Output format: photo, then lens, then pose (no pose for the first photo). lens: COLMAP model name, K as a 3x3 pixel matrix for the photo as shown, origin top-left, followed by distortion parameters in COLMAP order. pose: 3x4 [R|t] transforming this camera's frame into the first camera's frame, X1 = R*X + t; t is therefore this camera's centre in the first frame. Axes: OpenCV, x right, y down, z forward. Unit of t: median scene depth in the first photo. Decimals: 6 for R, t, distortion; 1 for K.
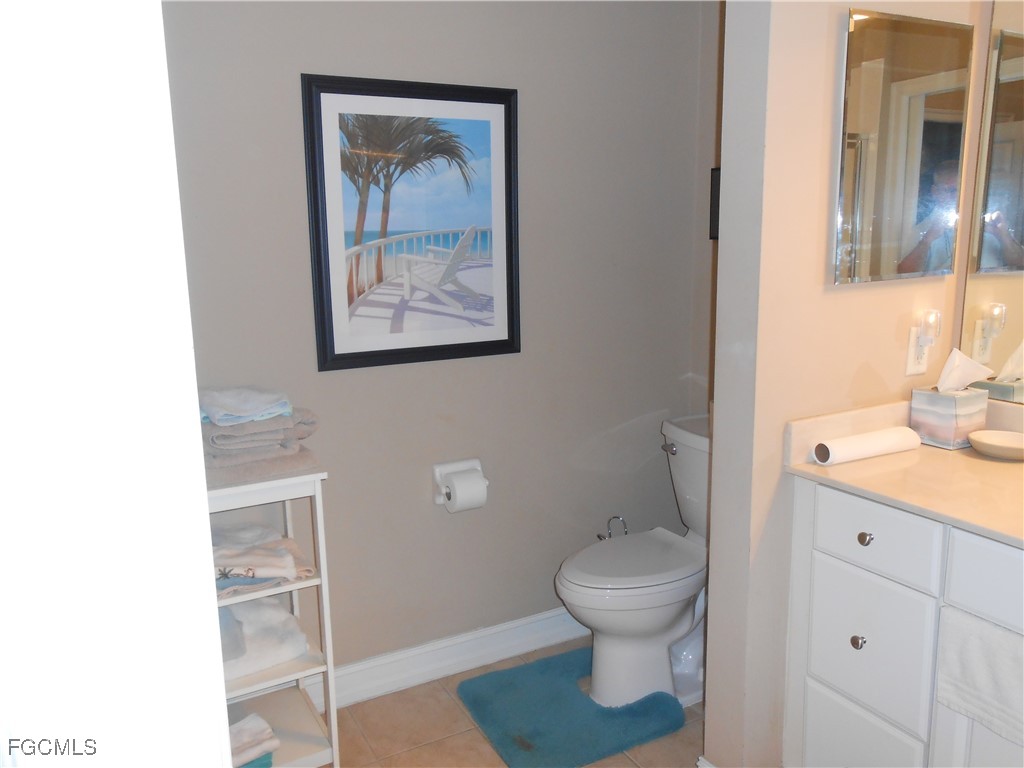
lens RADIAL K [[811.8, 0, 512.9], [0, 811.8, 387.1], [0, 0, 1]] dist [-0.017237, 0.048772]
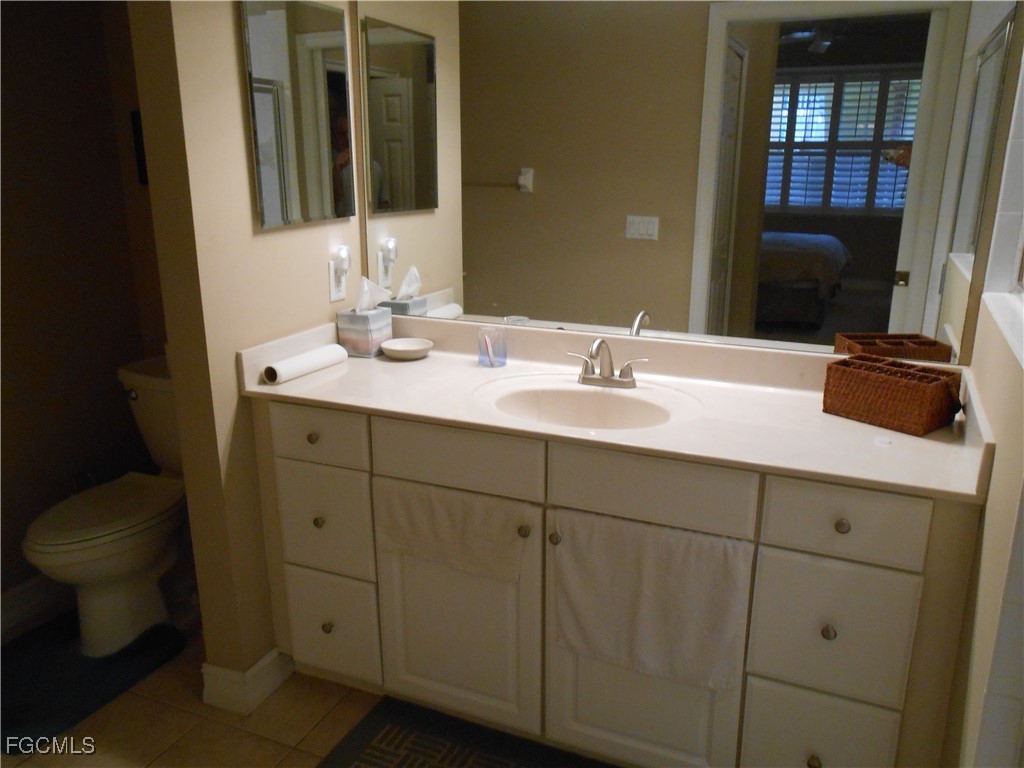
lens RADIAL K [[811.8, 0, 514.6], [0, 811.8, 384.8], [0, 0, 1]] dist [-0.017237, 0.048772]
pose [[0.793012, -0.145035, 0.591690, -0.030572], [0.099321, 0.989032, 0.109317, 0.003310], [-0.601055, -0.027922, 0.798720, -0.133680]]
